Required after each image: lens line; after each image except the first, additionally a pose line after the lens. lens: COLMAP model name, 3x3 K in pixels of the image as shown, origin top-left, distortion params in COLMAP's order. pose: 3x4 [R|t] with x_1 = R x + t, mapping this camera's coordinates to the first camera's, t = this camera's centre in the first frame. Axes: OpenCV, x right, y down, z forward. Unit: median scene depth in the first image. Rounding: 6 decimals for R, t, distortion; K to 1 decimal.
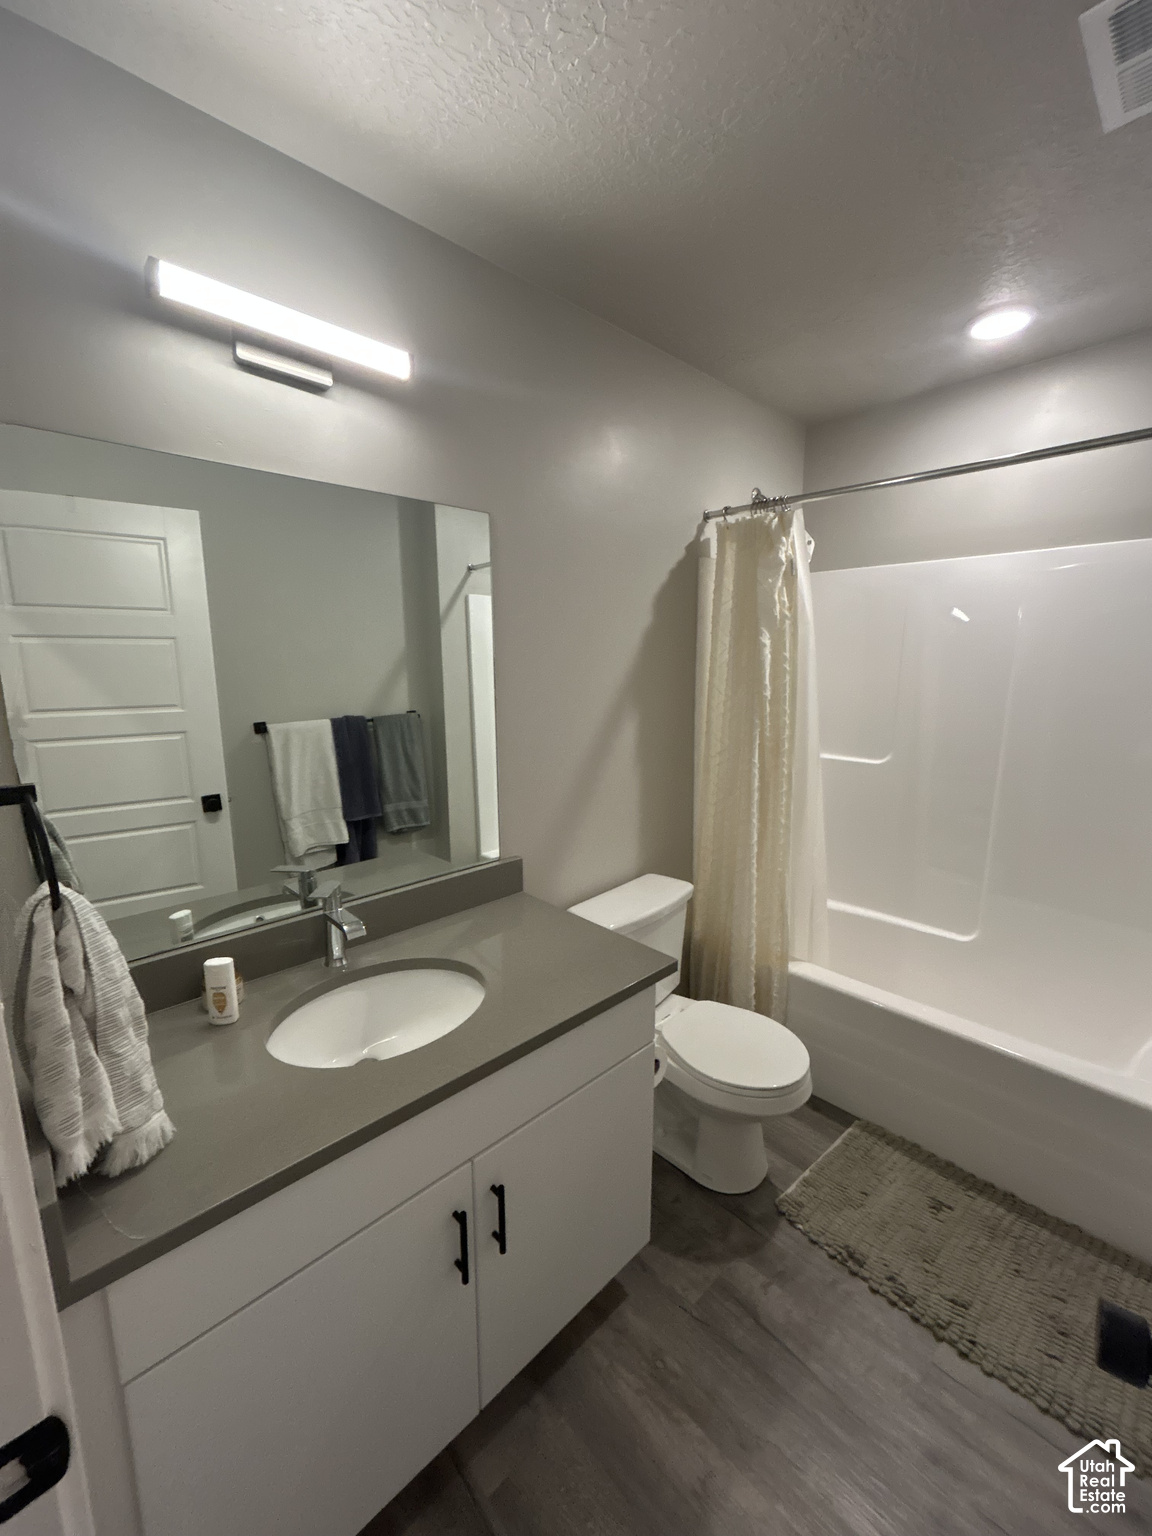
lens RADIAL K [[615.7, 0, 576.0], [0, 615.7, 768.0], [0, 0, 1]] dist [-0.002030, -0.000047]
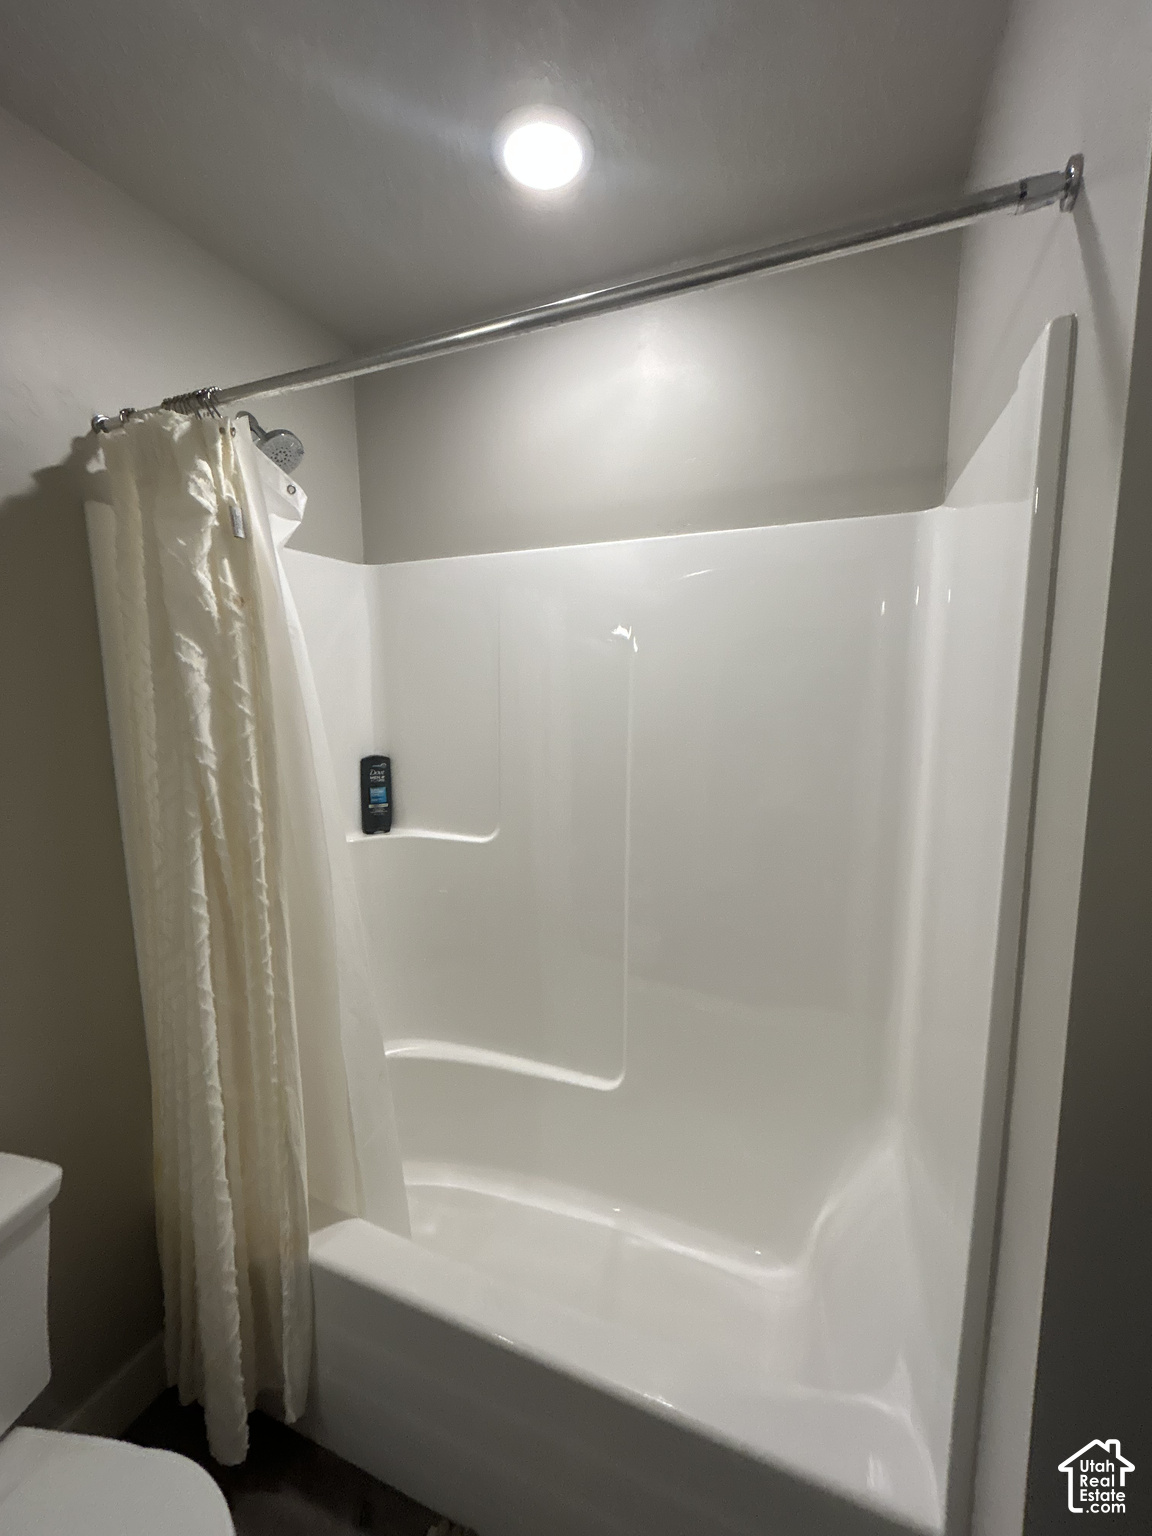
lens RADIAL K [[625.1, 0, 581.5], [0, 625.1, 764.3], [0, 0, 1]] dist [-0.001181, 0.000168]
pose [[0.920313, -0.059539, 0.386626, 0.396928], [0.075783, 0.996762, -0.026892, -0.079194], [-0.383773, 0.054049, 0.921844, 0.390173]]
